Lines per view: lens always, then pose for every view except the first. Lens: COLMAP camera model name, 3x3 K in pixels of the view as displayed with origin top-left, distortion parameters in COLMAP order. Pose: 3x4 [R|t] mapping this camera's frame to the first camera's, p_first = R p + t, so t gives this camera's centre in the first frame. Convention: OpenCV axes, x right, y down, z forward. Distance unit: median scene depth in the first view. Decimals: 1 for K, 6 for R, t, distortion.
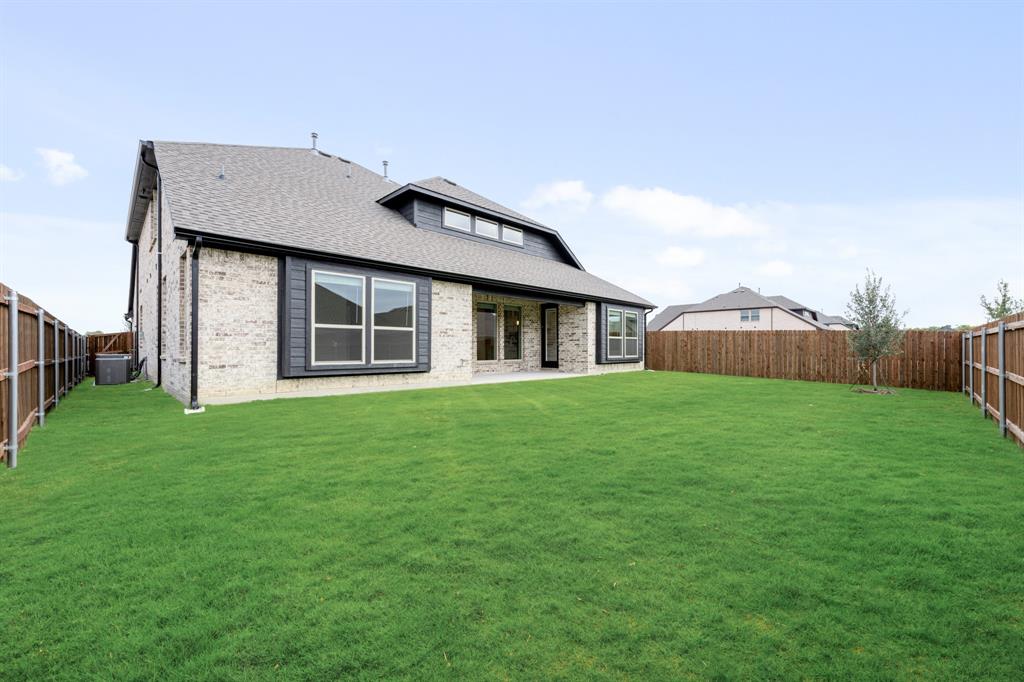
lens RADIAL K [[410.6, 0, 510.8], [0, 410.6, 345.8], [0, 0, 1]] dist [-0.000811, -0.000058]
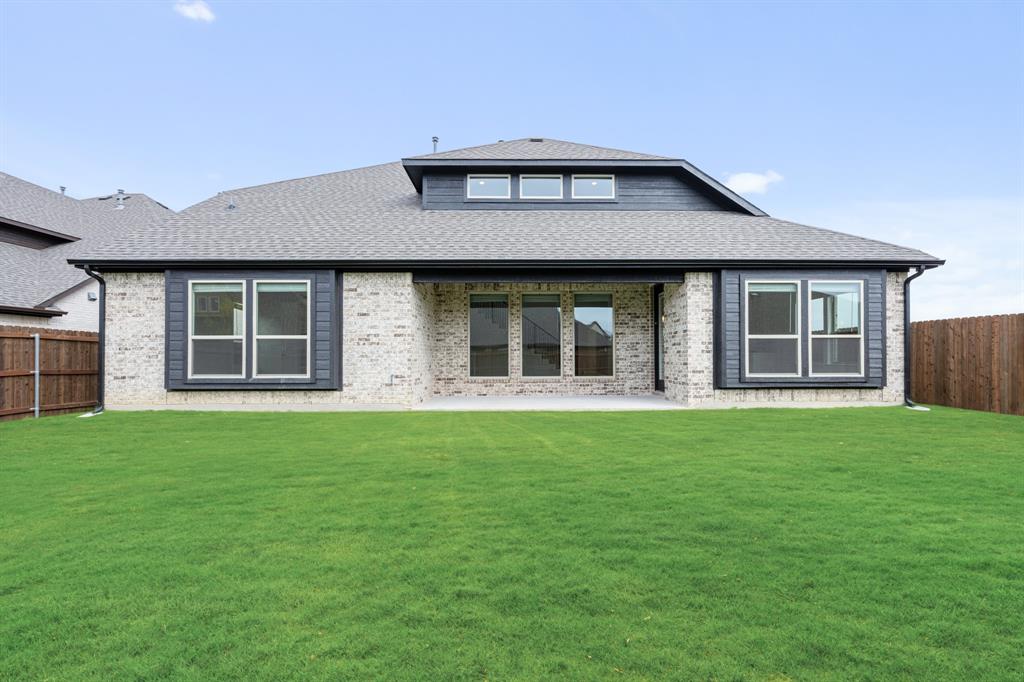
lens RADIAL K [[437.3, 0, 511.4], [0, 437.3, 358.8], [0, 0, 1]] dist [-0.000528, -0.000025]
pose [[0.712944, -0.003663, -0.701212, 0.482360], [0.009248, 0.999949, 0.004179, 0.002311], [0.701160, -0.009464, 0.712941, 0.488278]]
